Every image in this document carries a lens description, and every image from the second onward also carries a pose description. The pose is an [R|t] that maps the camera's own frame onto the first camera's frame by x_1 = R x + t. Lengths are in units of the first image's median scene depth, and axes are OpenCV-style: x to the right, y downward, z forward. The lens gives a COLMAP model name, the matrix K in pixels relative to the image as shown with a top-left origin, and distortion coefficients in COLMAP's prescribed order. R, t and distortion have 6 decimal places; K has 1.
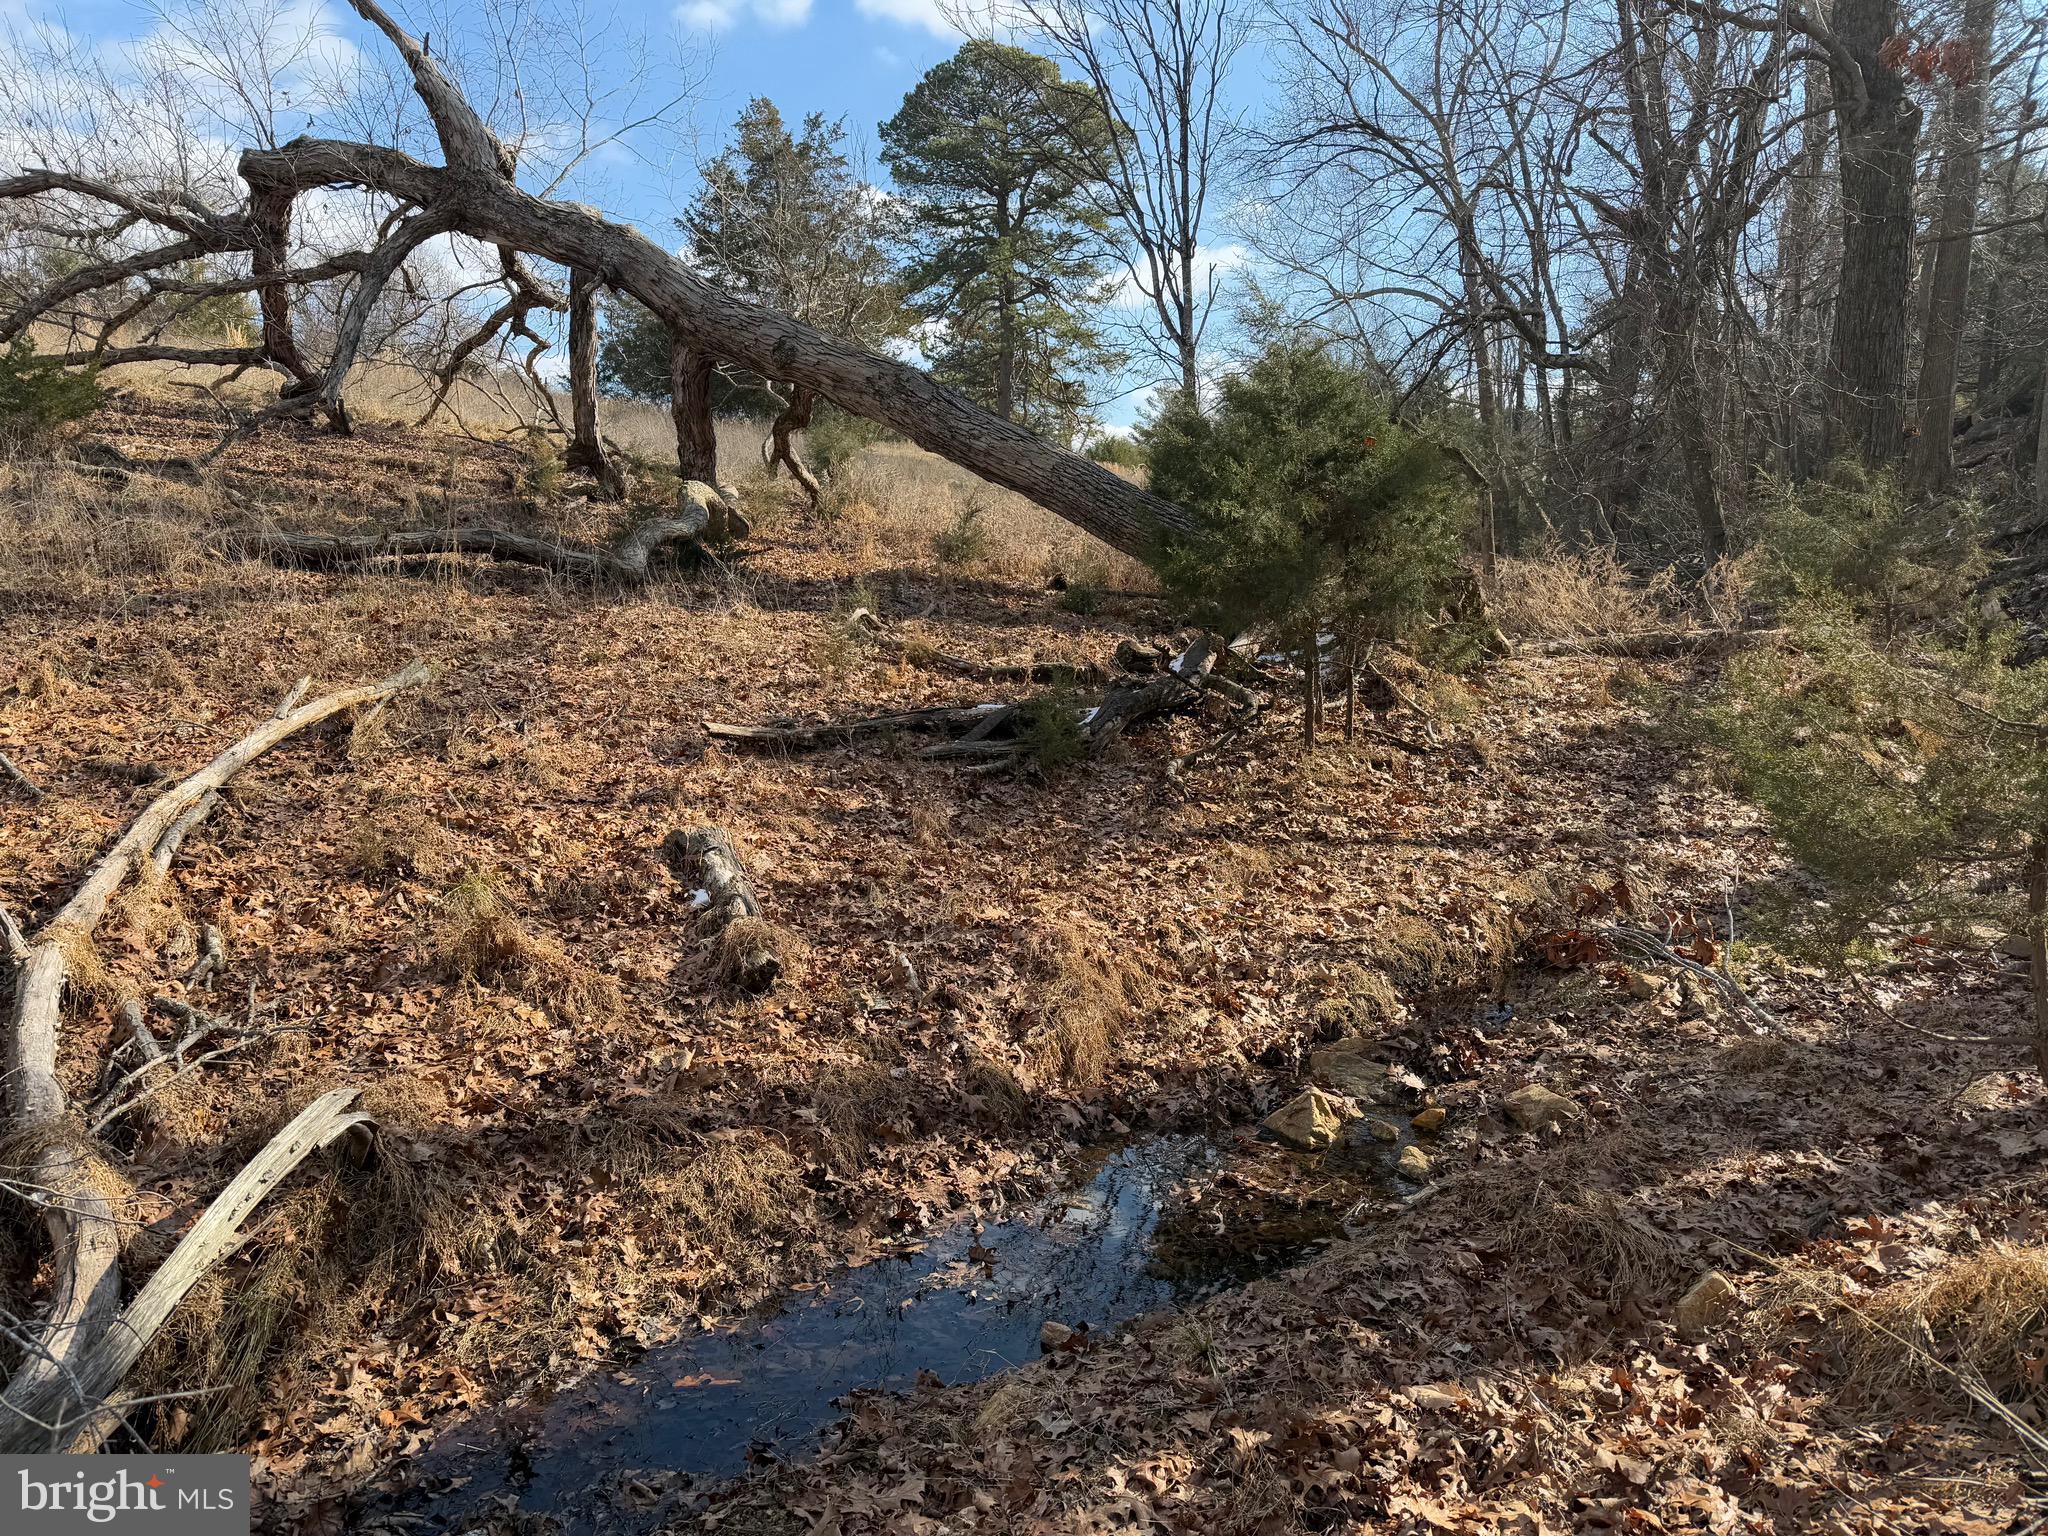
lens RADIAL K [[1430.4, 0, 1012.7], [0, 1430.4, 768.3], [0, 0, 1]] dist [0.168932, -0.277037]
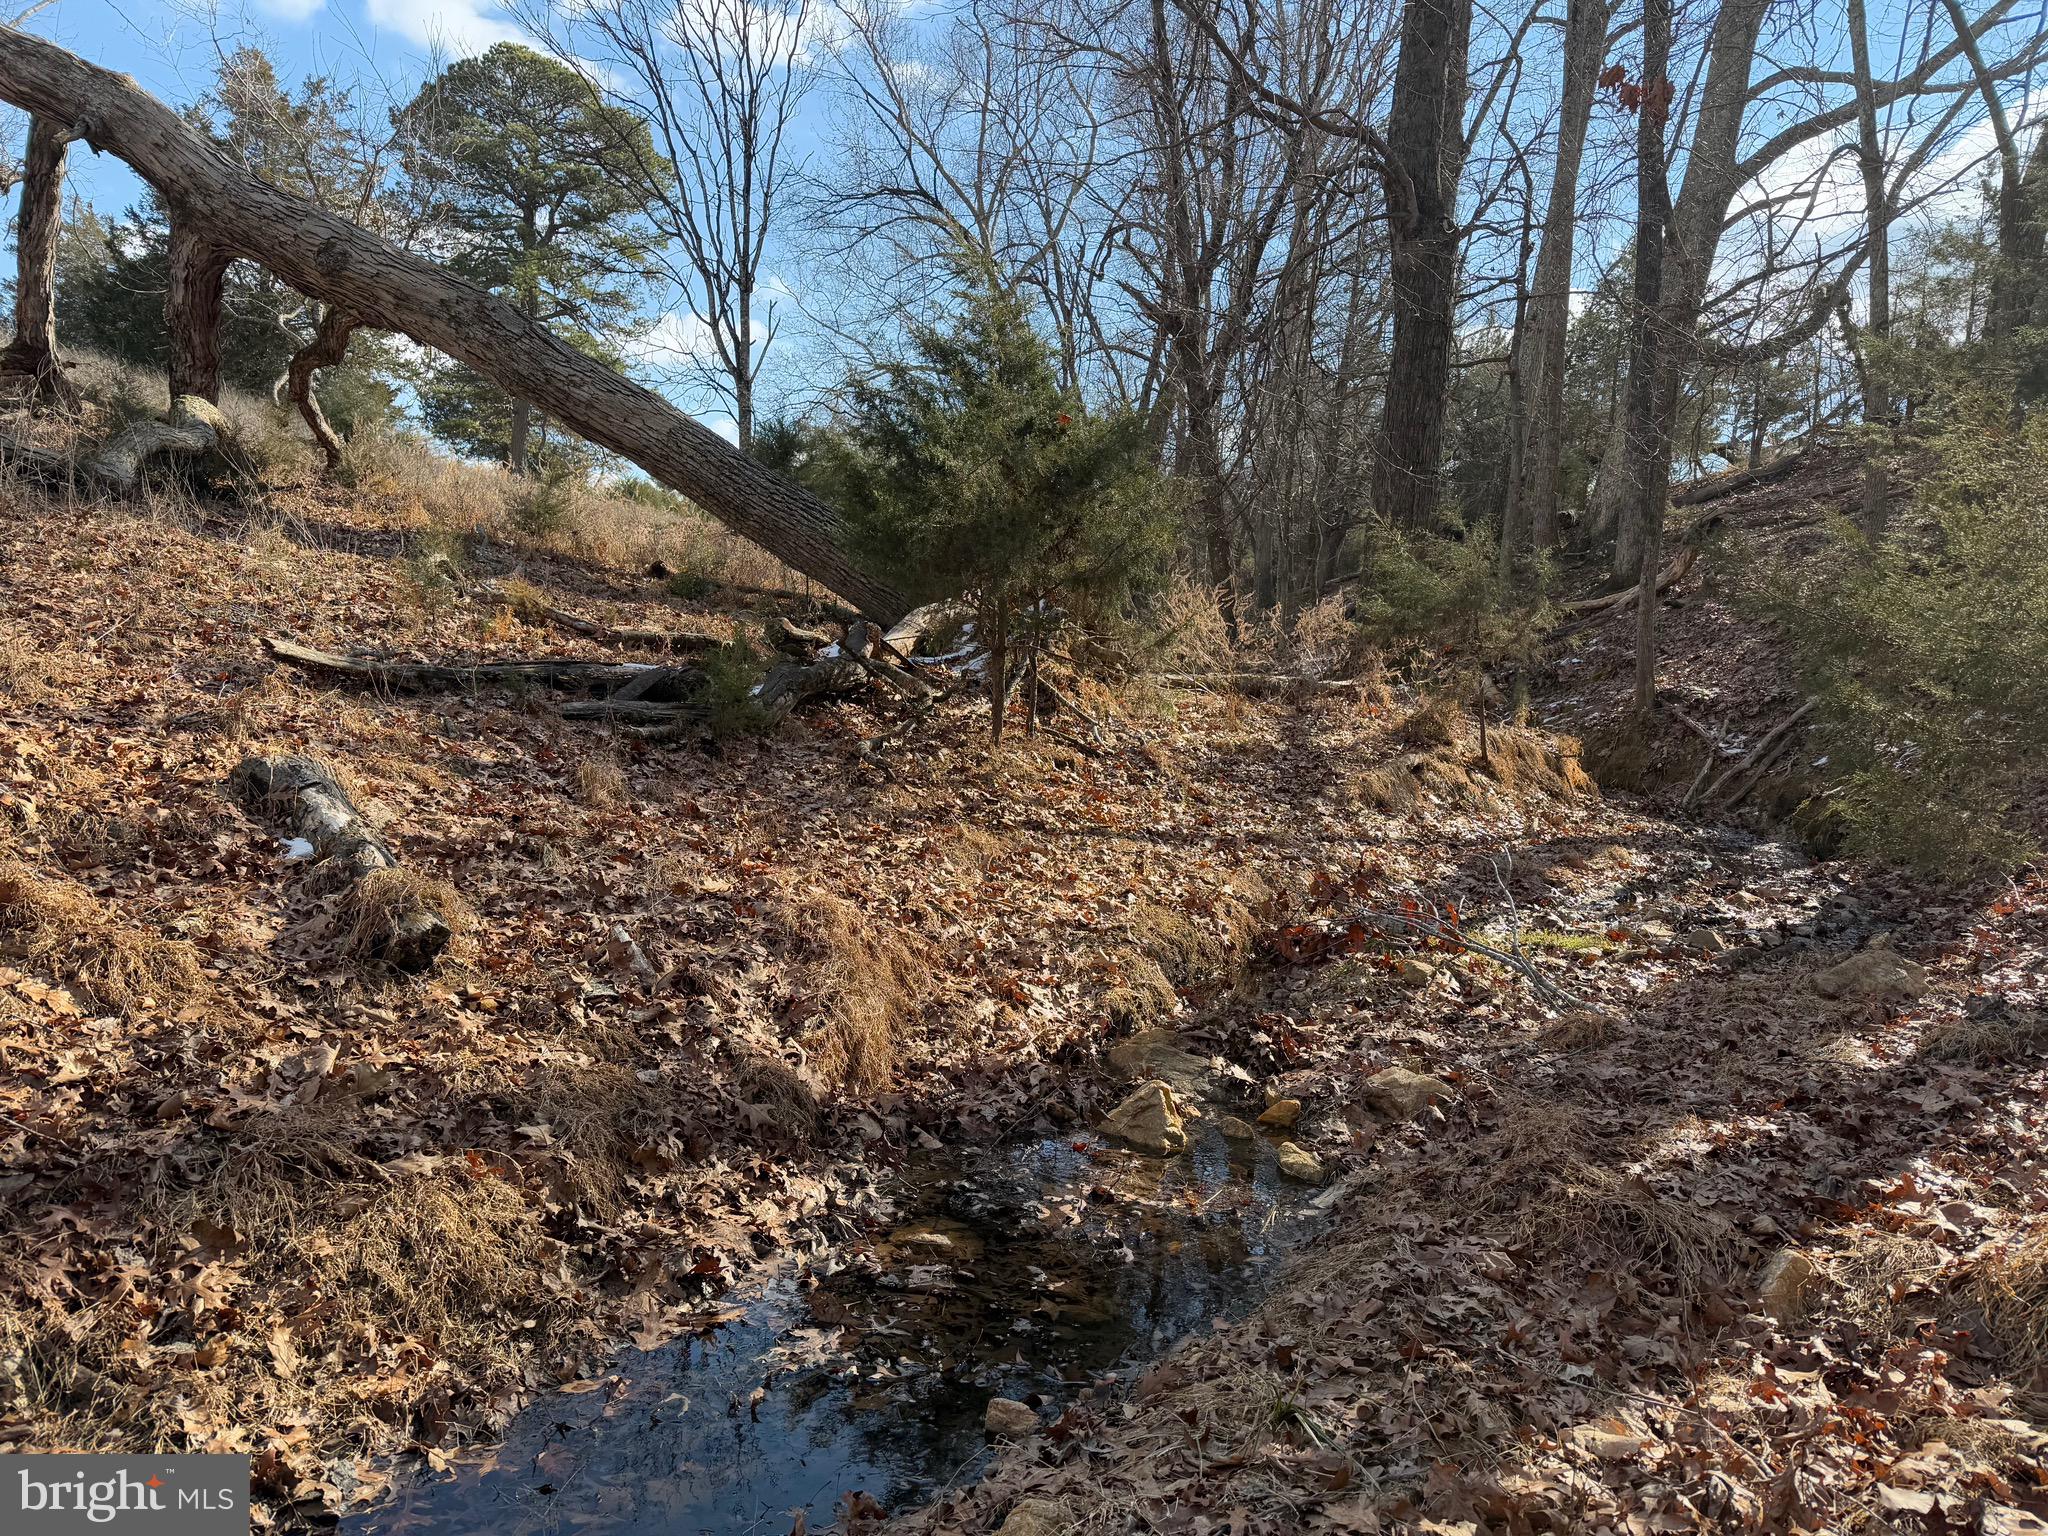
lens RADIAL K [[1428.7, 0, 1027.5], [0, 1428.7, 777.2], [0, 0, 1]] dist [0.065866, -0.077652]
pose [[0.935847, 0.046186, 0.349366, -0.136770], [-0.031096, 0.998330, -0.048684, 0.080365], [-0.351031, 0.034697, 0.935721, 0.232204]]
